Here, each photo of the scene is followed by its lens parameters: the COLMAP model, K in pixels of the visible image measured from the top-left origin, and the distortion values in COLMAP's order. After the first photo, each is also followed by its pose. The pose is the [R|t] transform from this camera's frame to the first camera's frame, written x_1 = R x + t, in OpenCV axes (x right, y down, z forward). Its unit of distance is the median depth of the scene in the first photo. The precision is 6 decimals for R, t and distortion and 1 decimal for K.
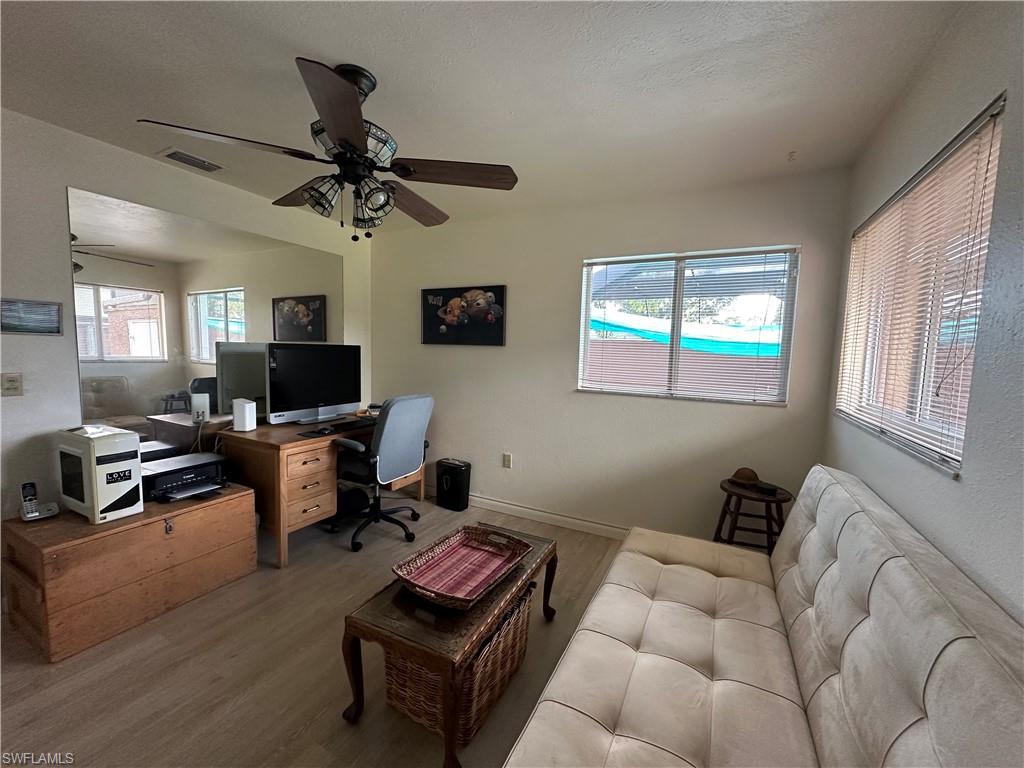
lens RADIAL K [[406.3, 0, 512.0], [0, 406.3, 384.0], [0, 0, 1]] dist [-0.005655, 0.000241]
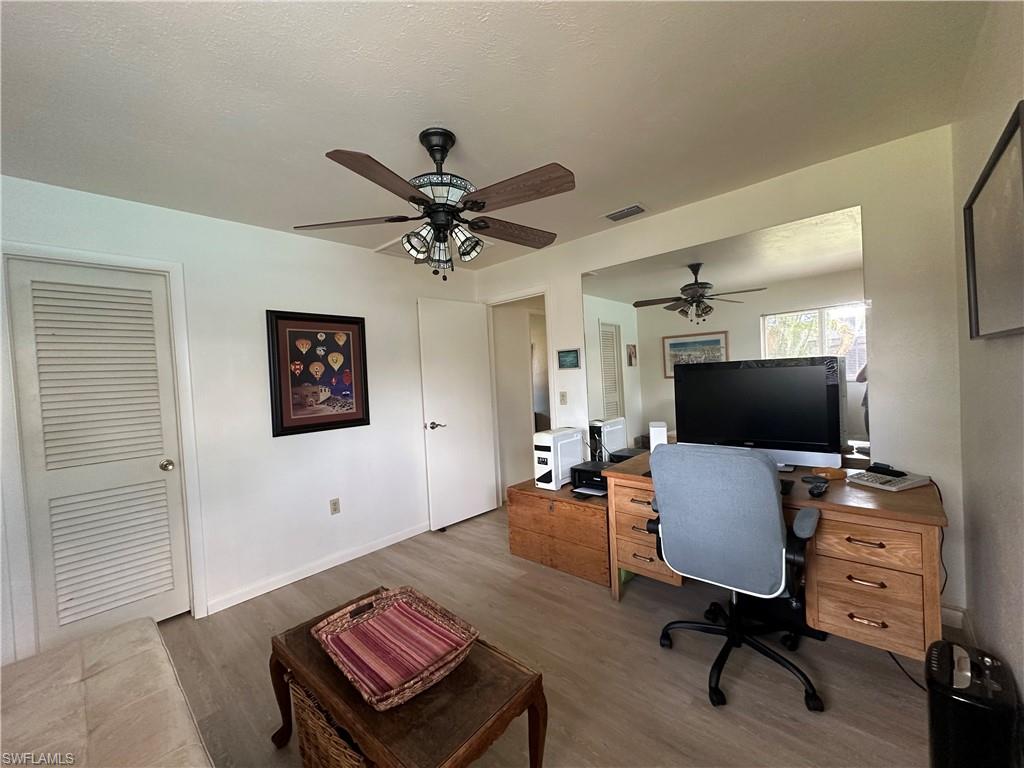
lens RADIAL K [[406.3, 0, 512.0], [0, 406.3, 384.0], [0, 0, 1]] dist [-0.005655, 0.000241]
pose [[-0.267040, 0.005826, -0.963668, 0.540489], [-0.036717, 0.999194, 0.016216, -0.083338], [0.962986, 0.039714, -0.266611, 1.274626]]
